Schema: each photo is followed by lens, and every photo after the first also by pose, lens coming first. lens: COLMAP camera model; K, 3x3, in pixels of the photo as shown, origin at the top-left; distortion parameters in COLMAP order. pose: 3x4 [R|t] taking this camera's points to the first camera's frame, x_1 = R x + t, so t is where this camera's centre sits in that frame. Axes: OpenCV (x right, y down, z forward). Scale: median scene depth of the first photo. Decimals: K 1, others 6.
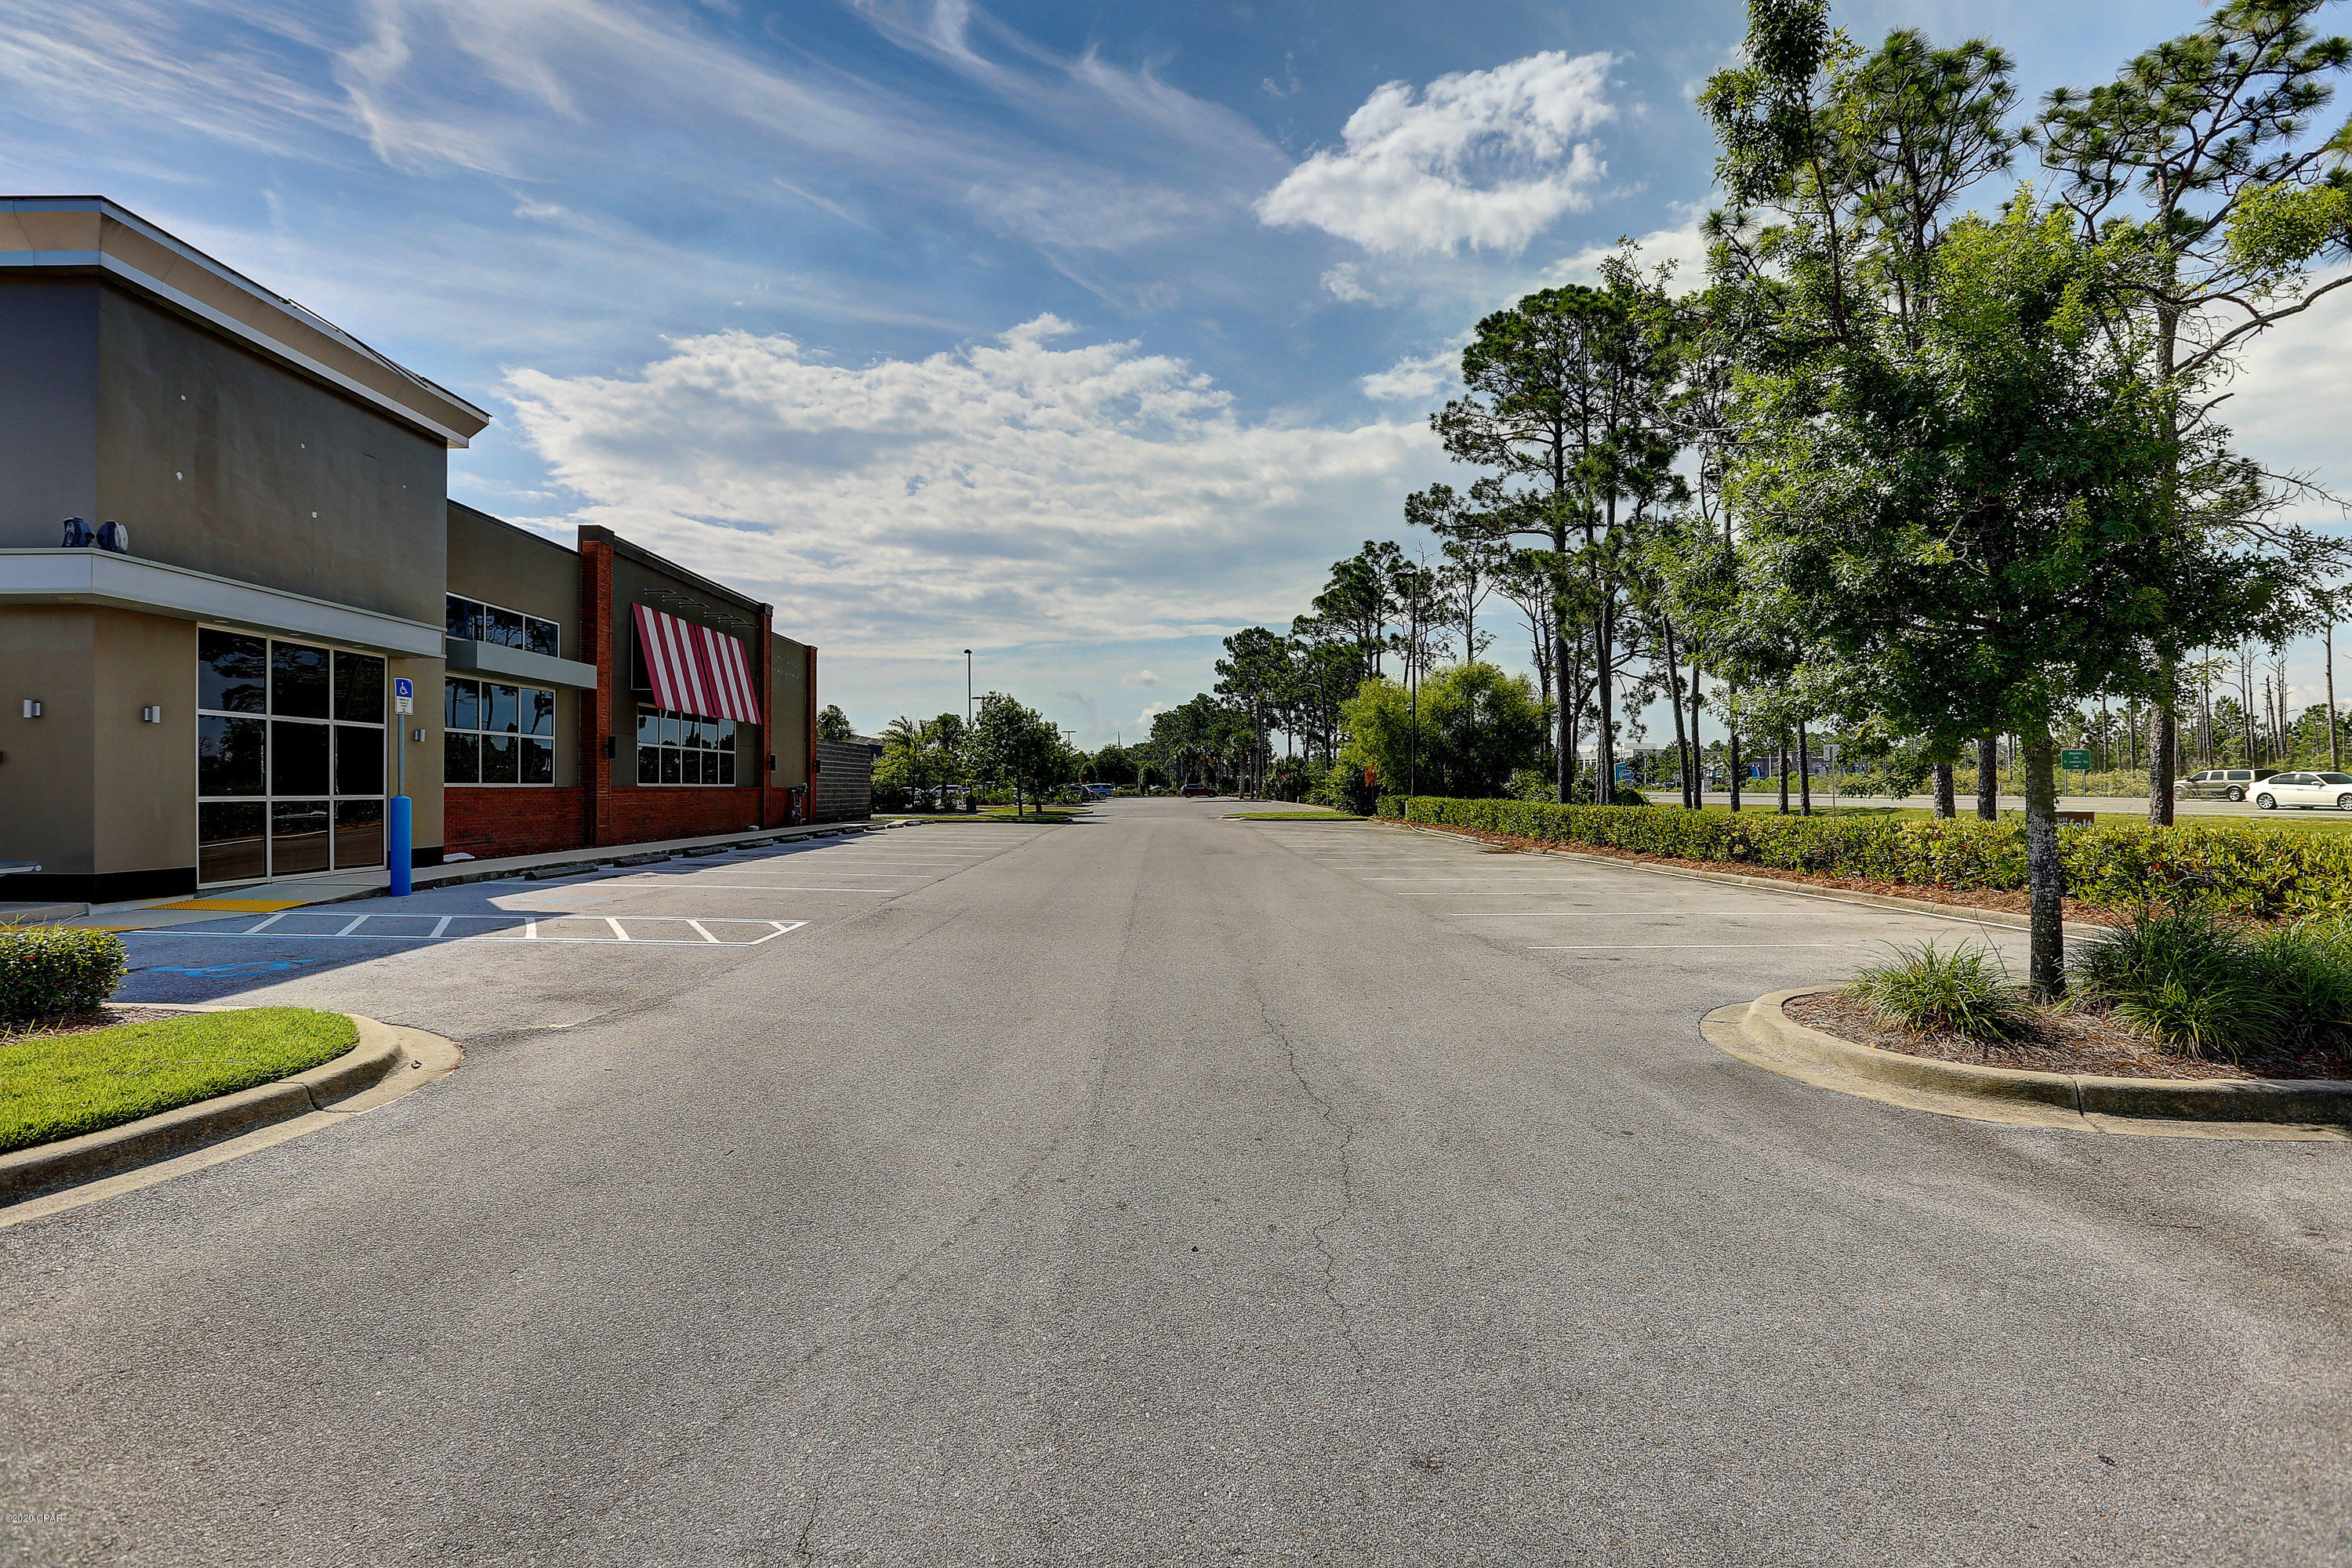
lens RADIAL K [[1054.6, 0, 1176.0], [0, 1054.6, 784.0], [0, 0, 1]] dist [-0.023055, 0.000273]
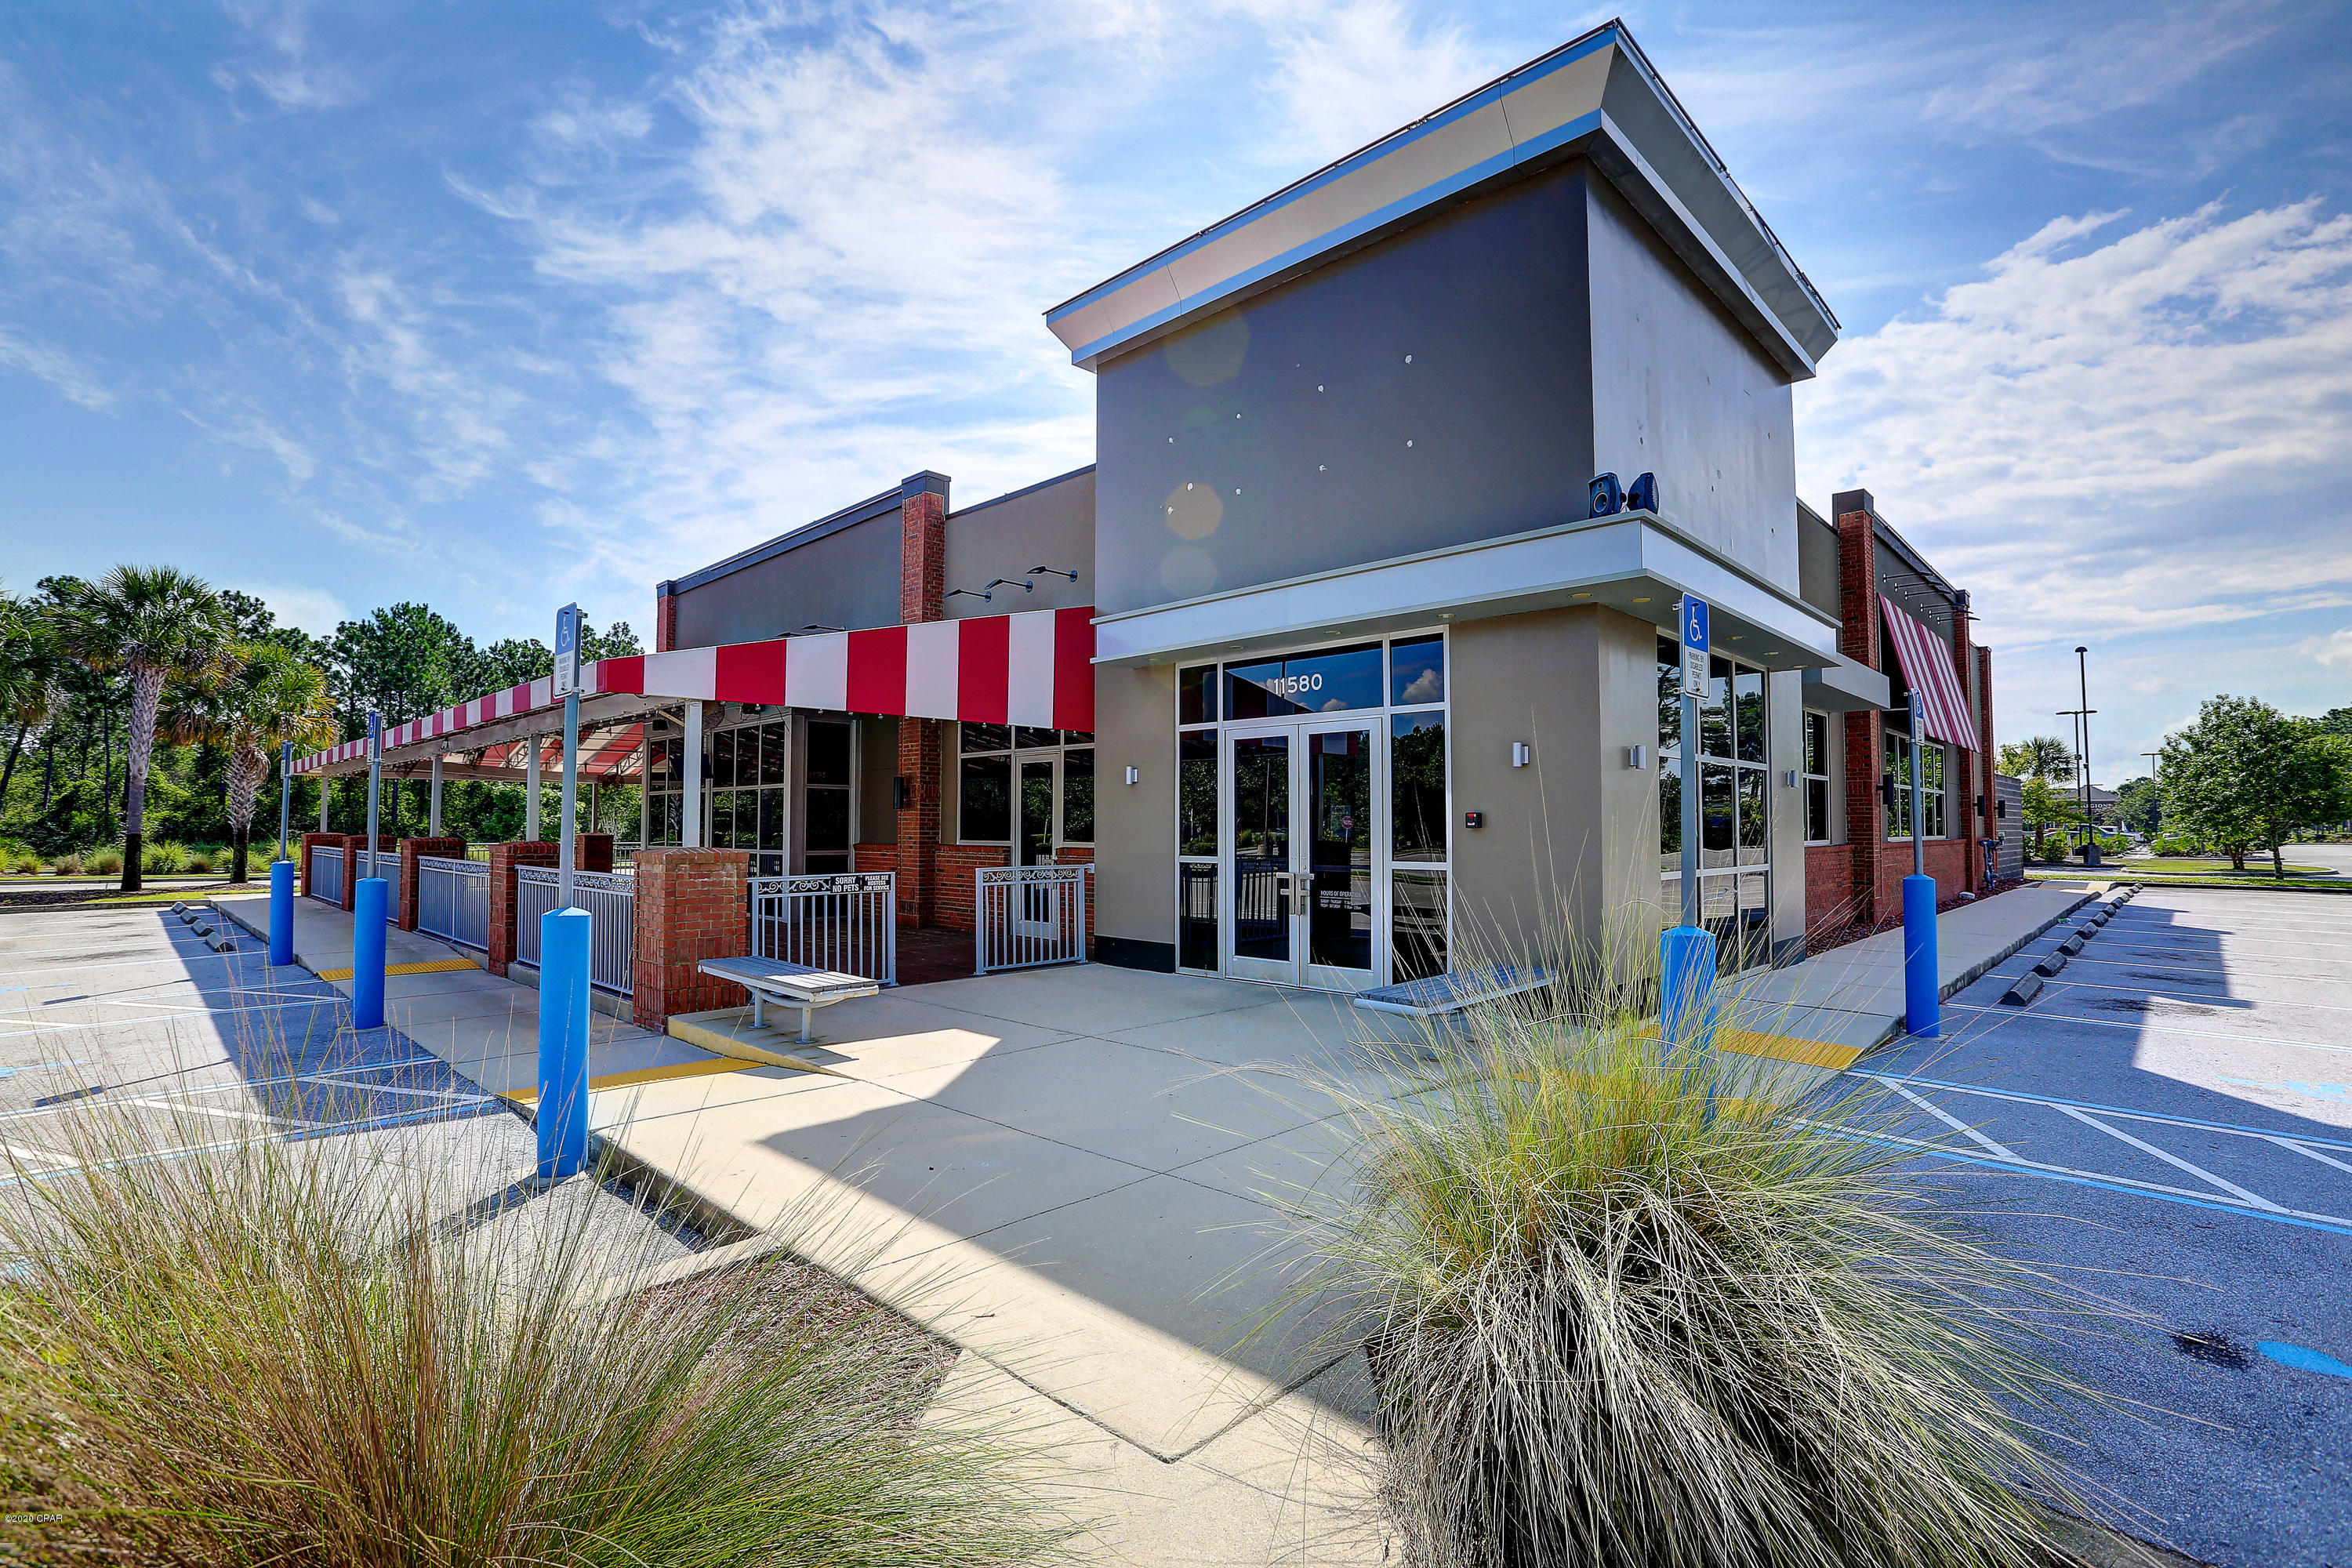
lens RADIAL K [[1054.6, 0, 1176.0], [0, 1054.6, 784.0], [0, 0, 1]] dist [-0.023055, 0.000273]
pose [[0.706064, -0.024905, -0.707710, -0.335478], [-0.002190, 0.999300, -0.037352, -0.010485], [0.708144, 0.027923, 0.705515, 0.133822]]
